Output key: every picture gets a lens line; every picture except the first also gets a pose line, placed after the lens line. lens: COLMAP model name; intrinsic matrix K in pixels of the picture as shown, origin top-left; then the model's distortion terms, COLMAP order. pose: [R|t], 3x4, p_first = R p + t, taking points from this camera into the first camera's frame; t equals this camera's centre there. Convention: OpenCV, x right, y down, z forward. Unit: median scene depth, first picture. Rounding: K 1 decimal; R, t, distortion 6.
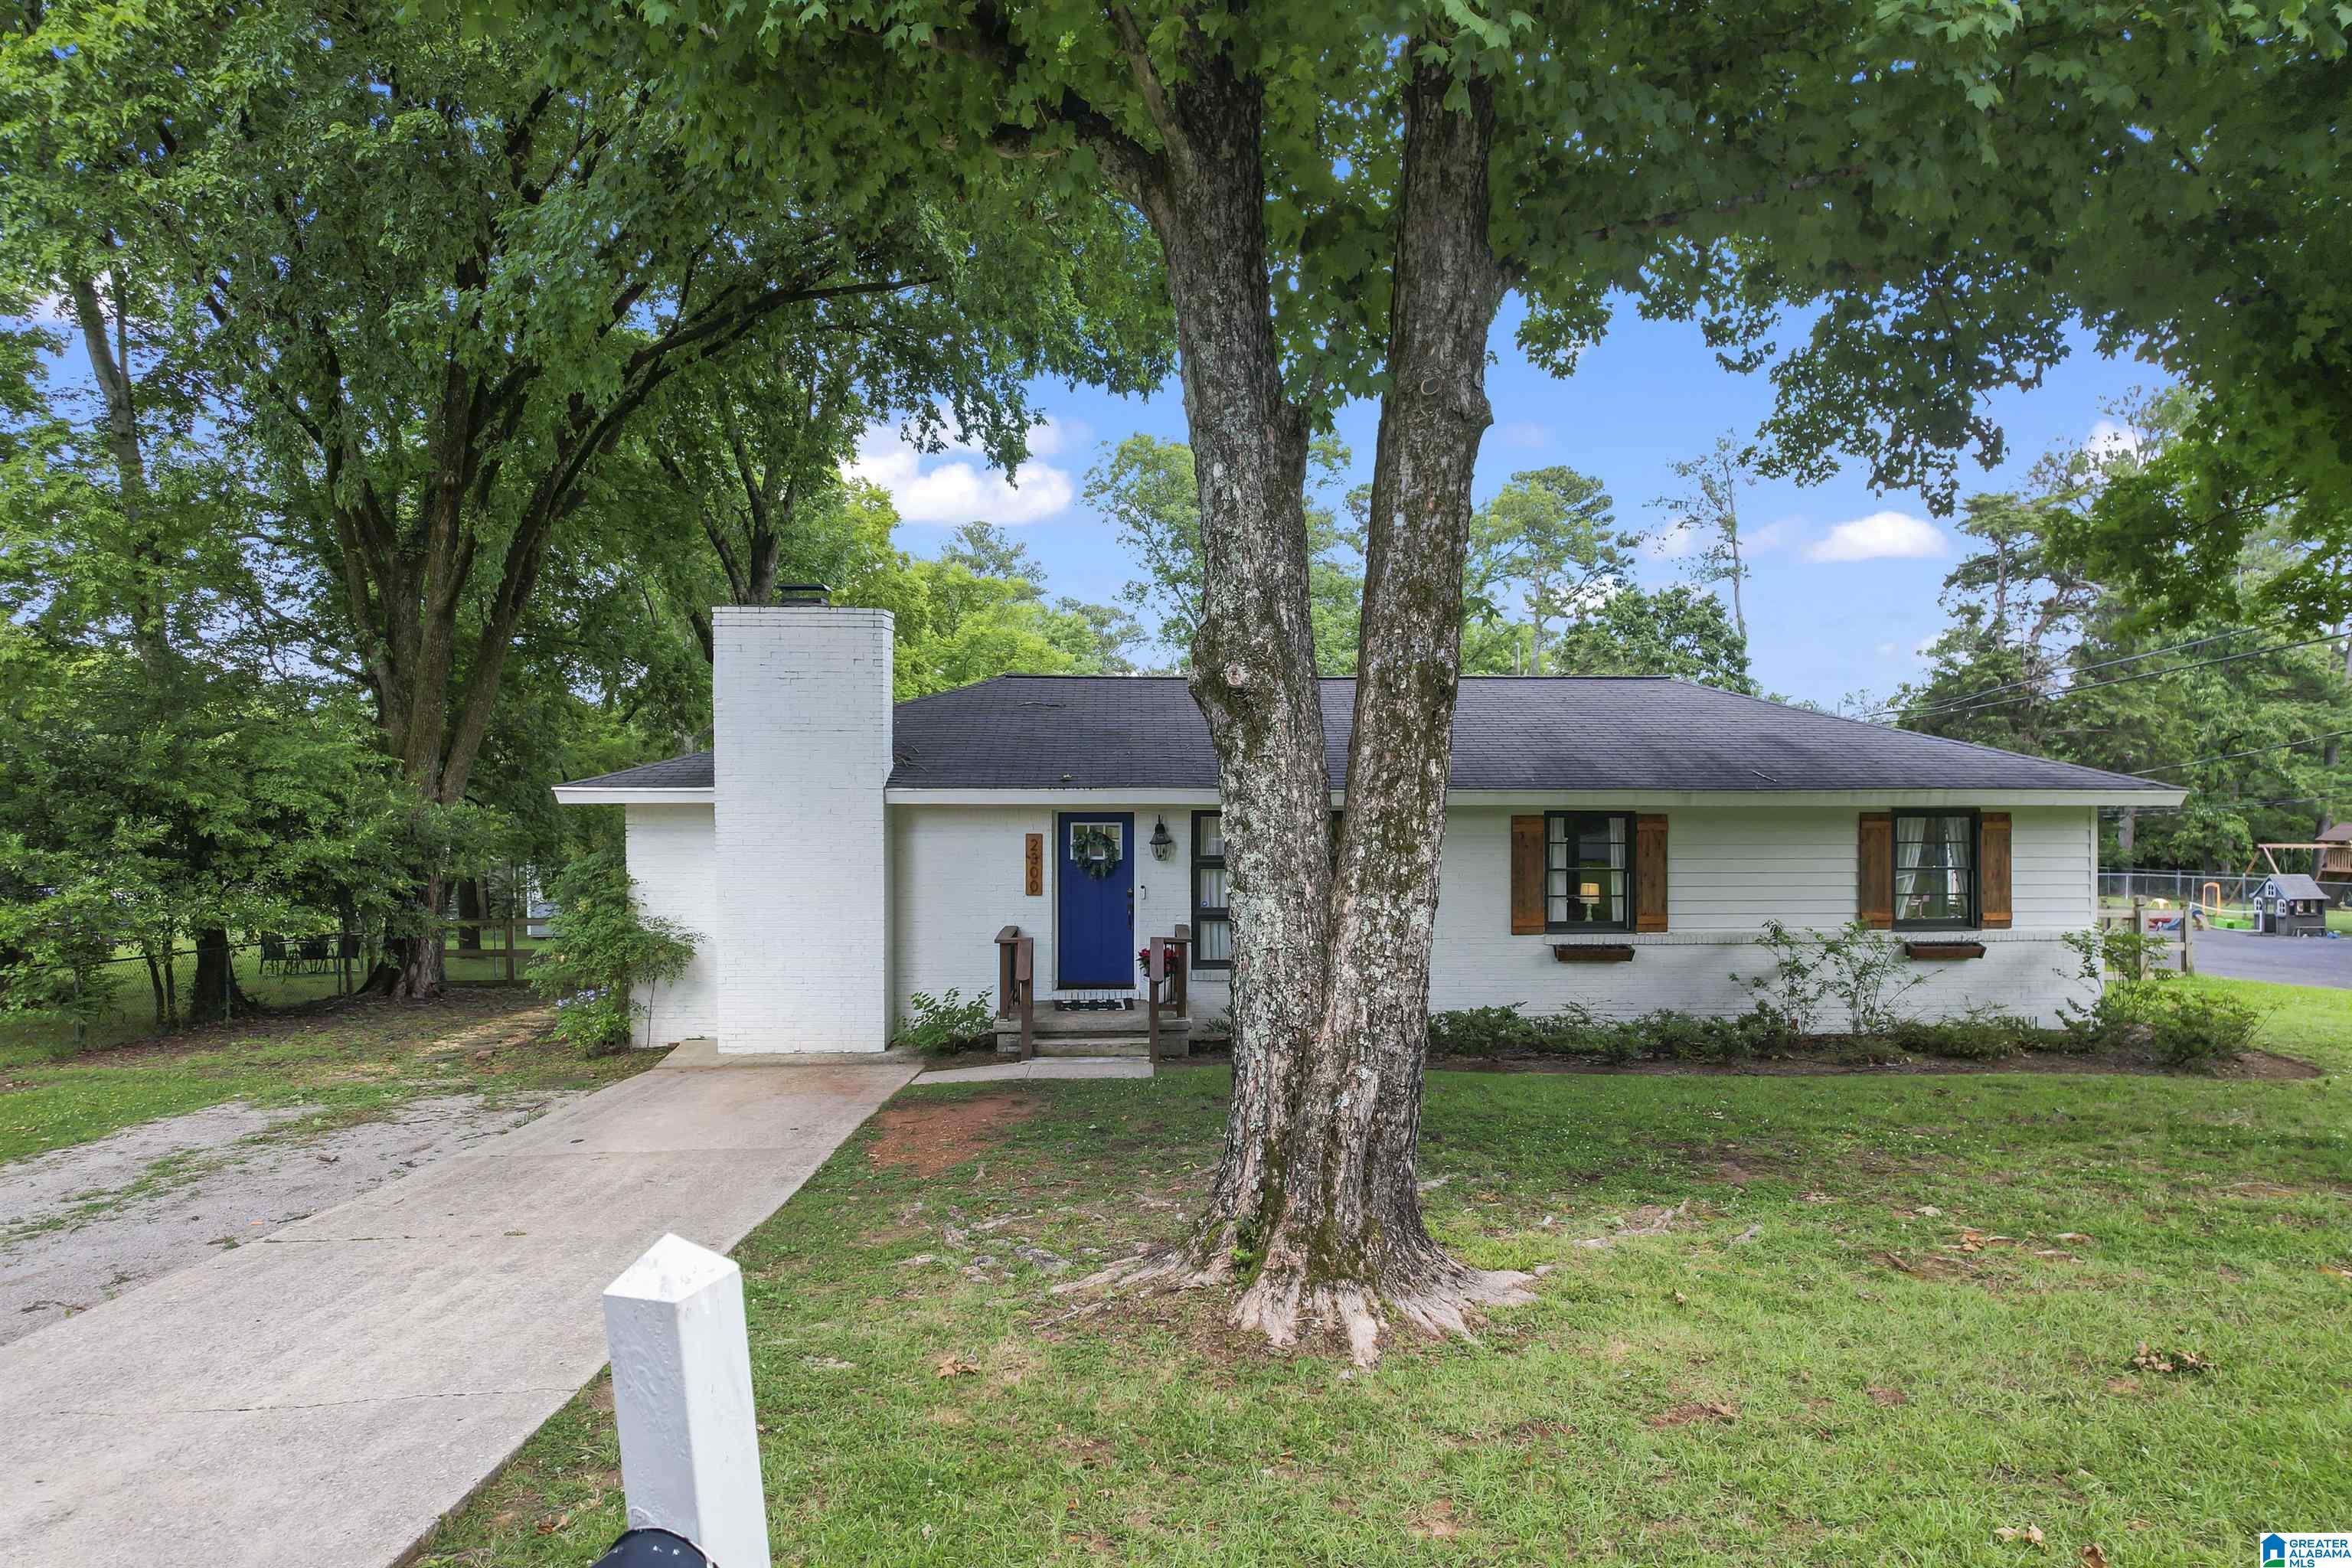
lens RADIAL K [[1470.2, 0, 1176.0], [0, 1470.2, 784.0], [0, 0, 1]] dist [-0.031929, 0.000313]
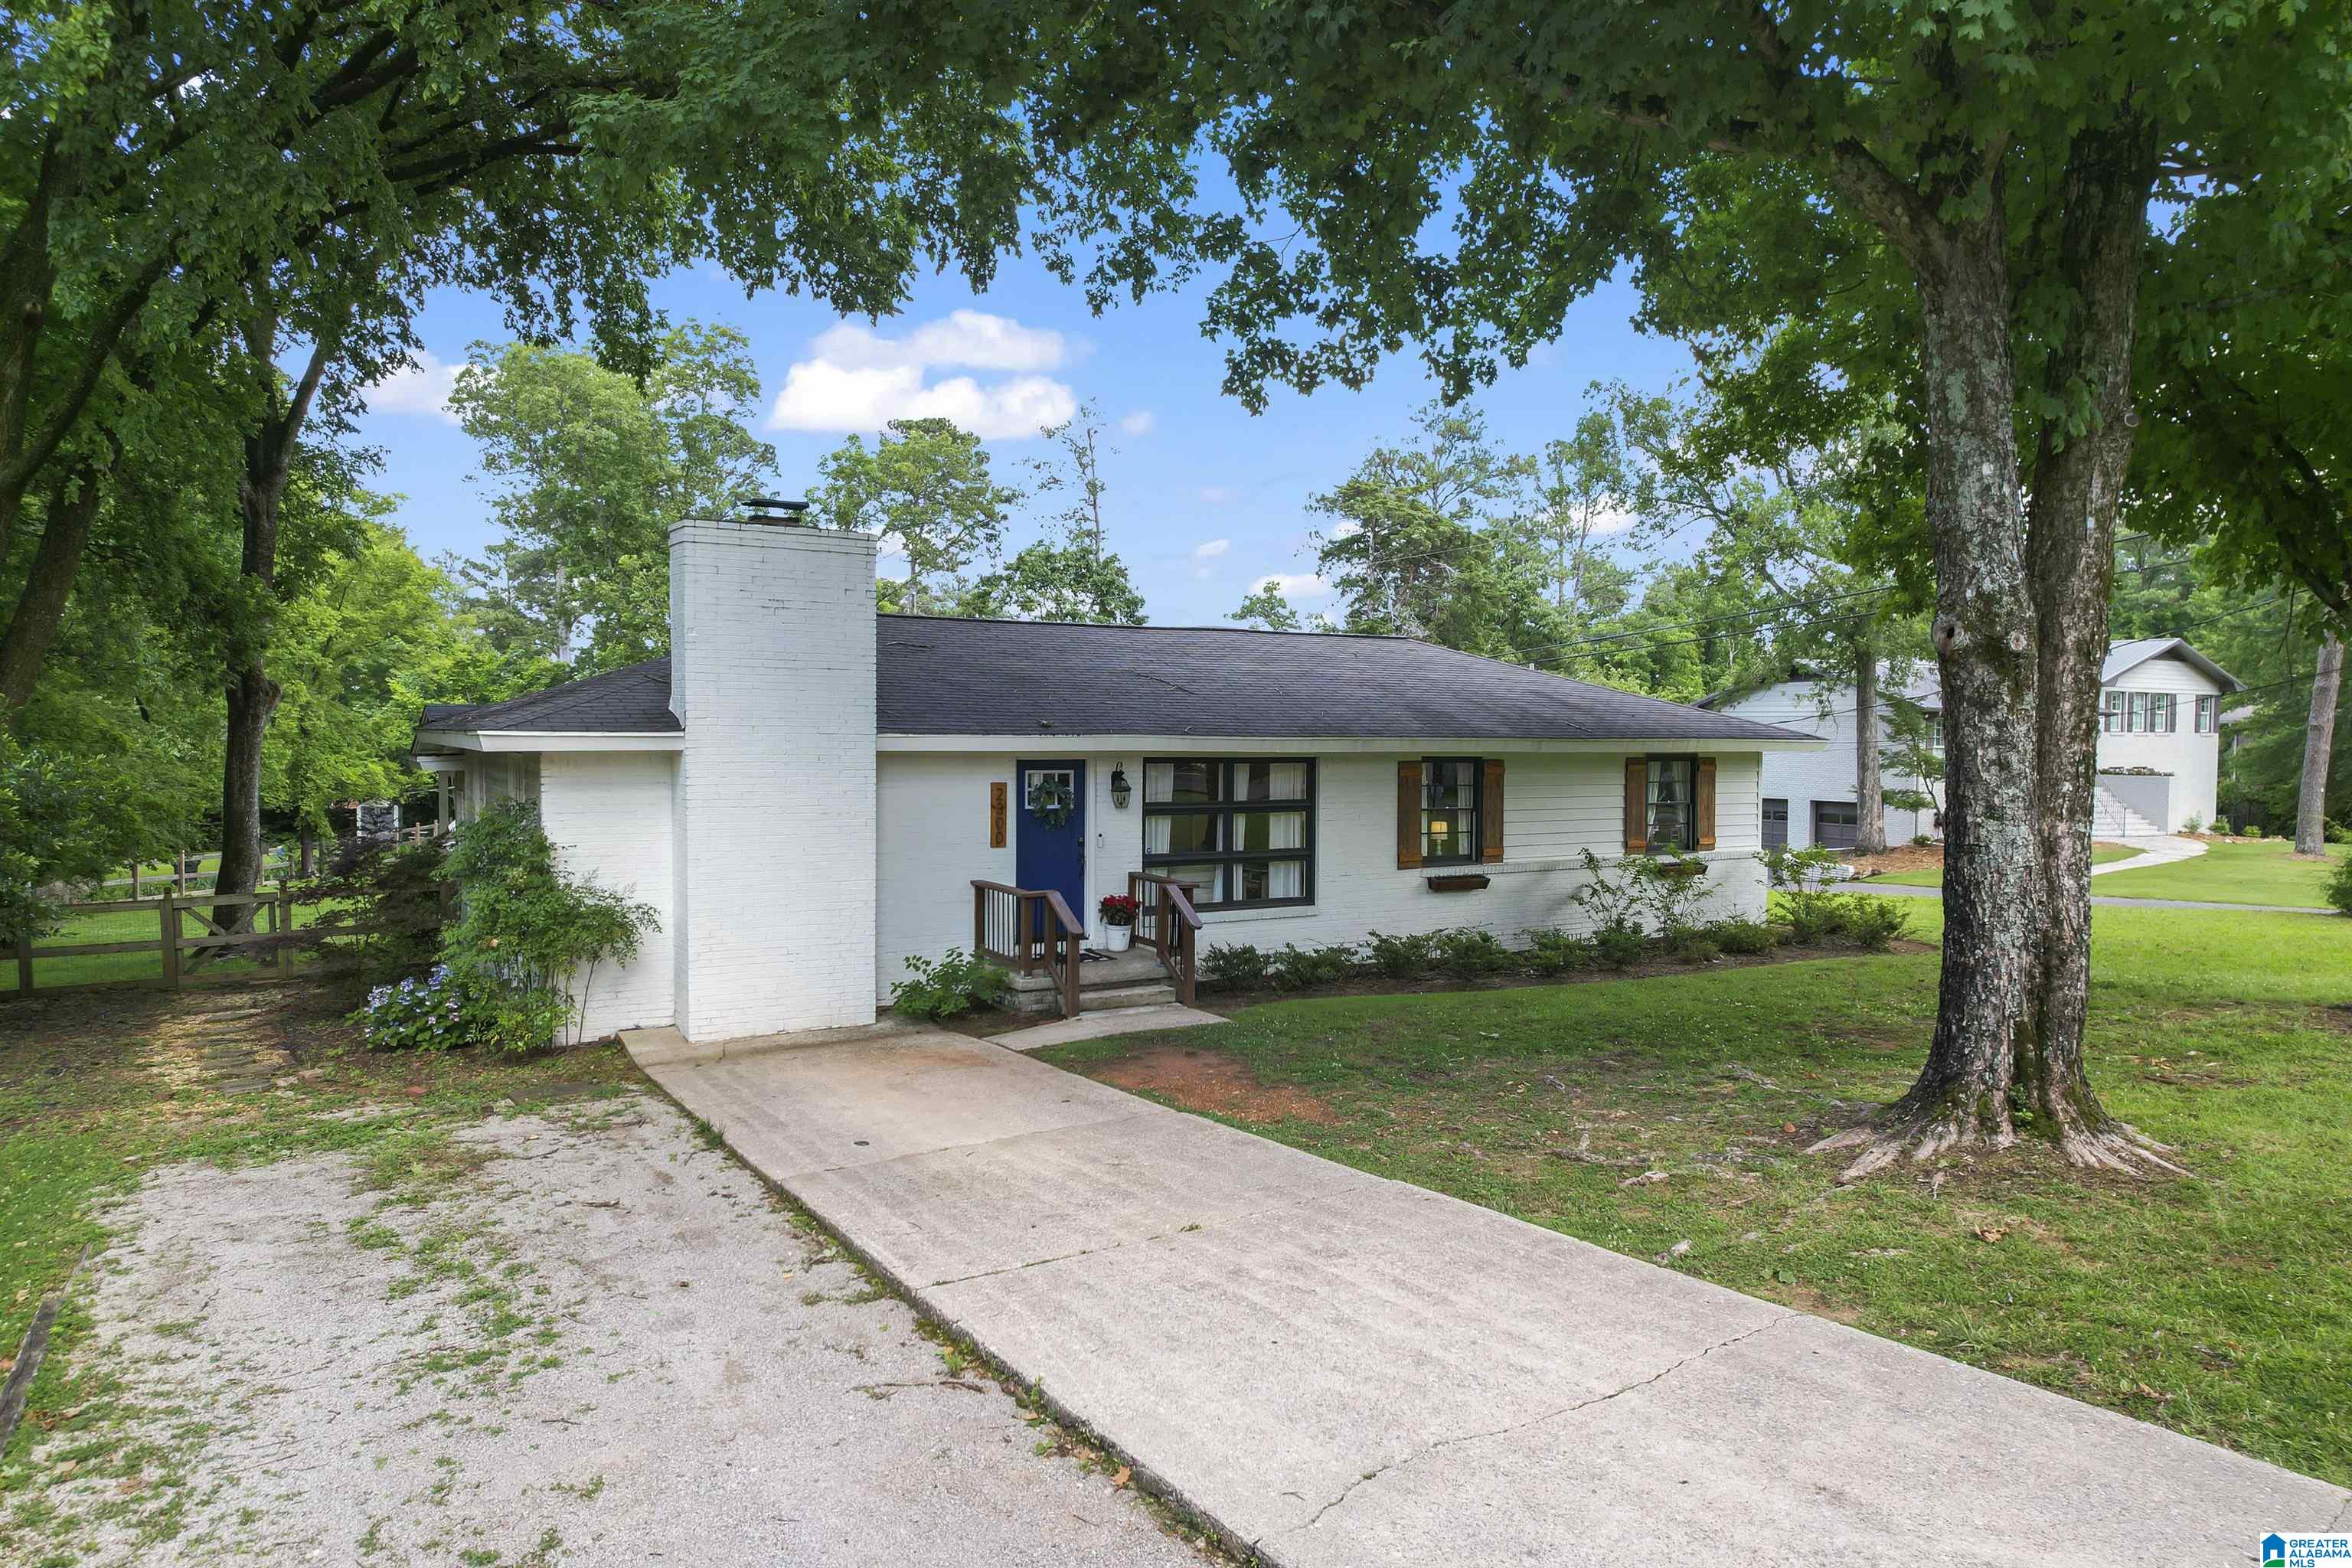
lens RADIAL K [[1483.3, 0, 1176.0], [0, 1483.3, 784.0], [0, 0, 1]] dist [-0.018476, -0.000047]
pose [[0.881976, -0.011135, 0.471163, -0.442605], [-0.005094, 0.999437, 0.033156, 0.002351], [-0.471267, -0.031643, 0.881423, 0.097401]]
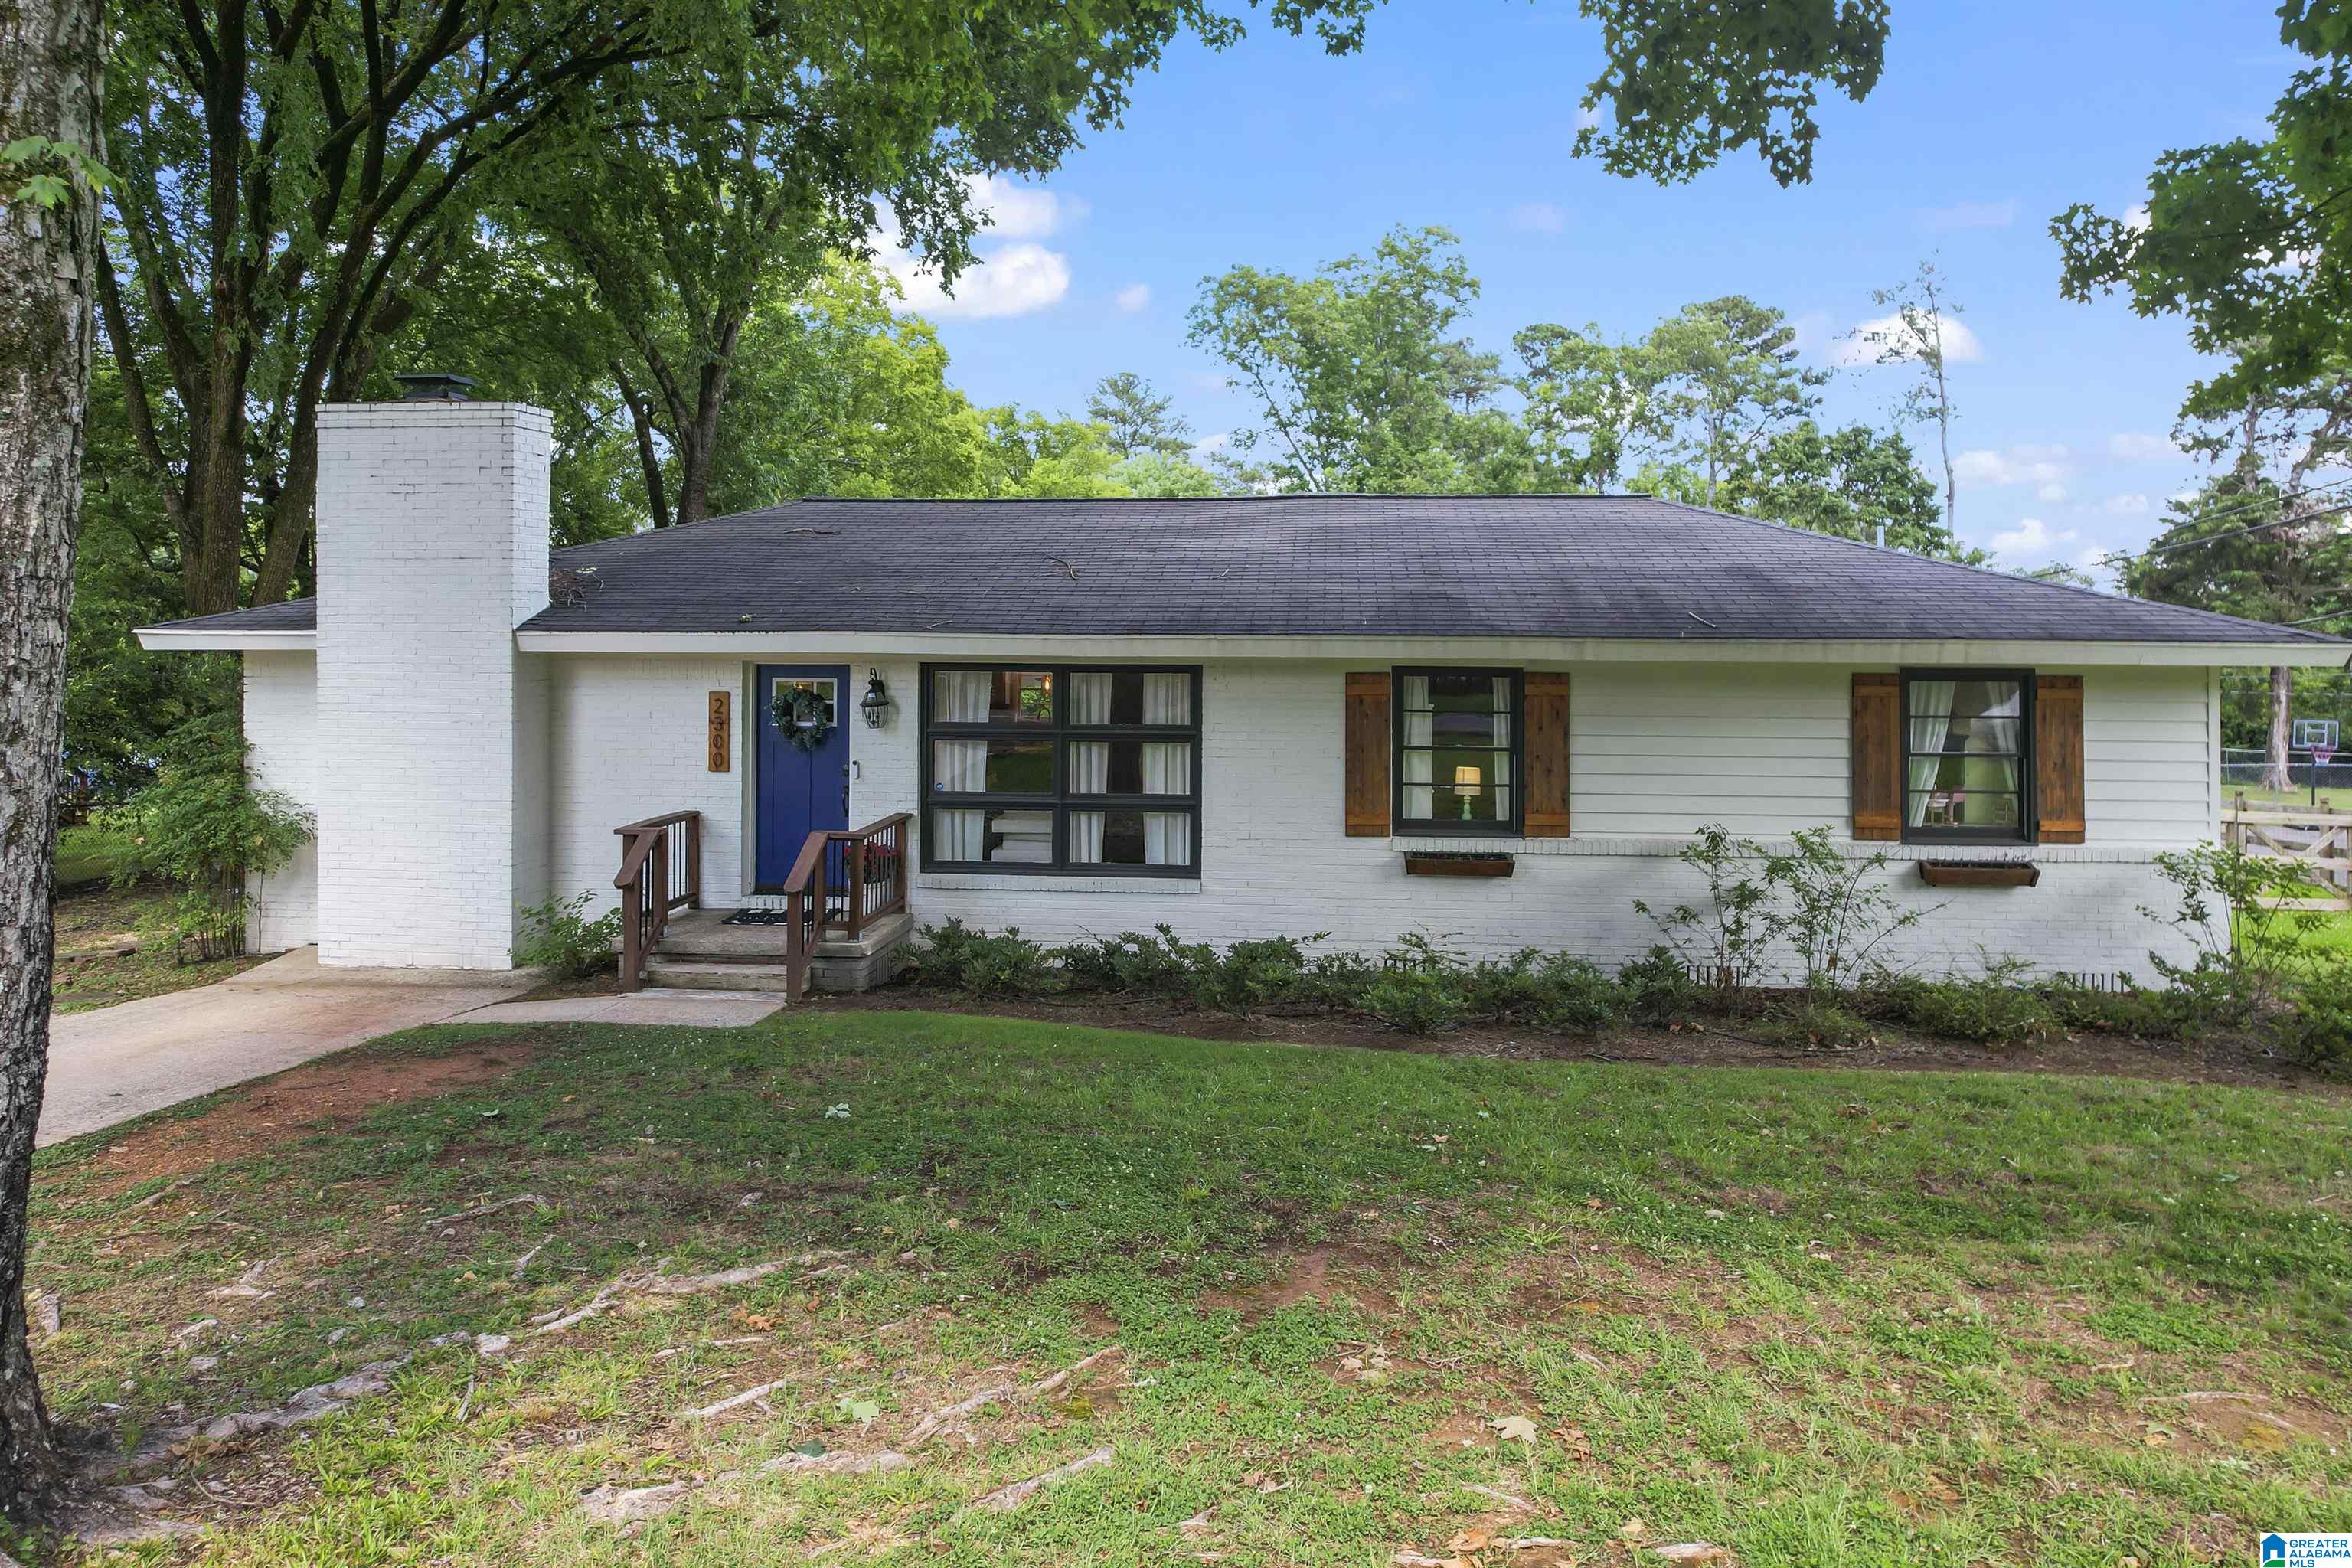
lens RADIAL K [[1526.5, 0, 1173.4], [0, 1526.5, 602.7], [0, 0, 1]] dist [-0.014895, 0.000743]
pose [[0.991741, 0.002867, -0.128223, 0.240273], [-0.006971, 0.999477, -0.031570, 0.010893], [0.128065, 0.032203, 0.991243, 0.229239]]
